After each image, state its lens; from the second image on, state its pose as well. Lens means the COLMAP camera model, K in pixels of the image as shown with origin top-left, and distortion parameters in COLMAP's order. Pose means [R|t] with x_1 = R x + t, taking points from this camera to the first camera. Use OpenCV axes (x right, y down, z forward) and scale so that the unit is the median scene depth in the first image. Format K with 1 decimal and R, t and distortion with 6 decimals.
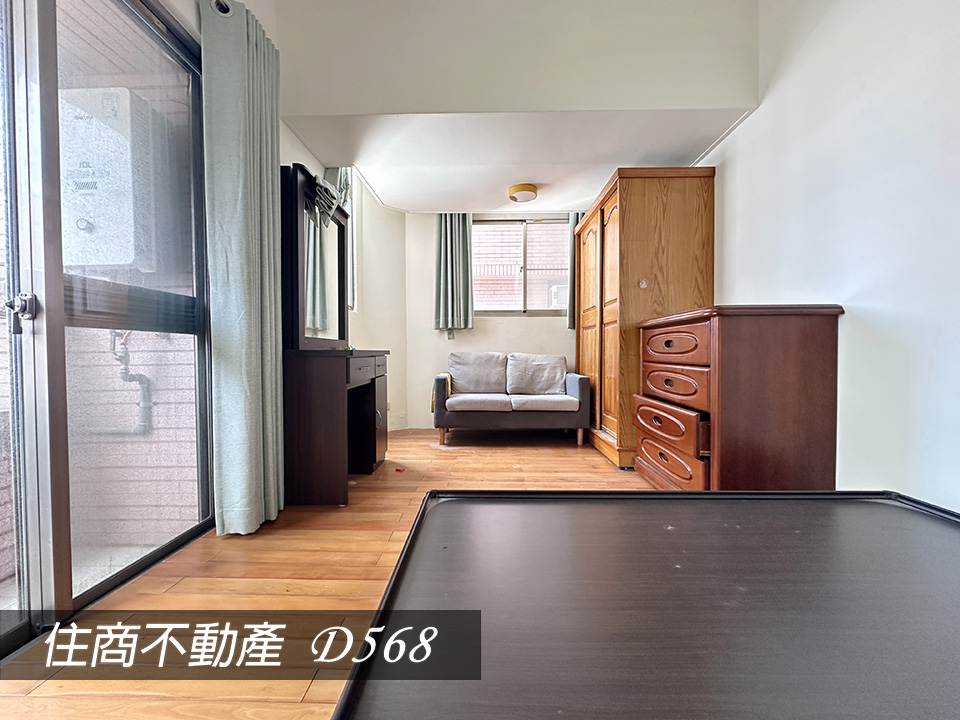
lens RADIAL K [[383.6, 0, 480.0], [0, 383.6, 360.0], [0, 0, 1]] dist [-0.000700, 0.000032]
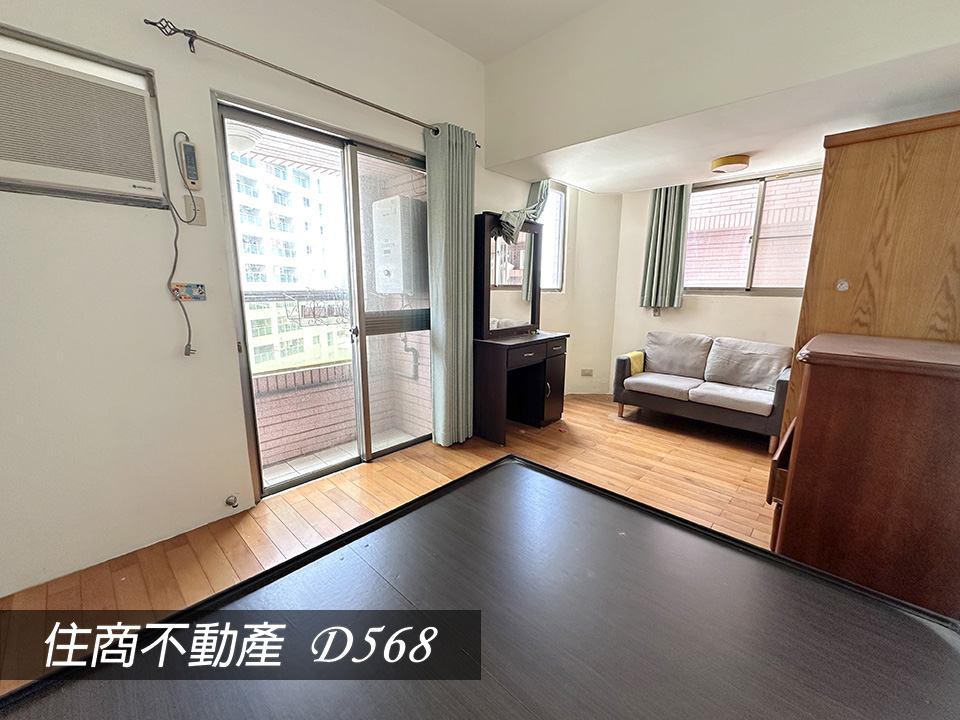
lens RADIAL K [[390.3, 0, 482.9], [0, 390.3, 360.5], [0, 0, 1]] dist [-0.001355, 0.000220]
pose [[0.742462, 0.136592, -0.655814, 0.384361], [-0.025499, 0.984044, 0.176087, -0.153755], [0.669403, -0.114015, 0.734099, -0.099115]]
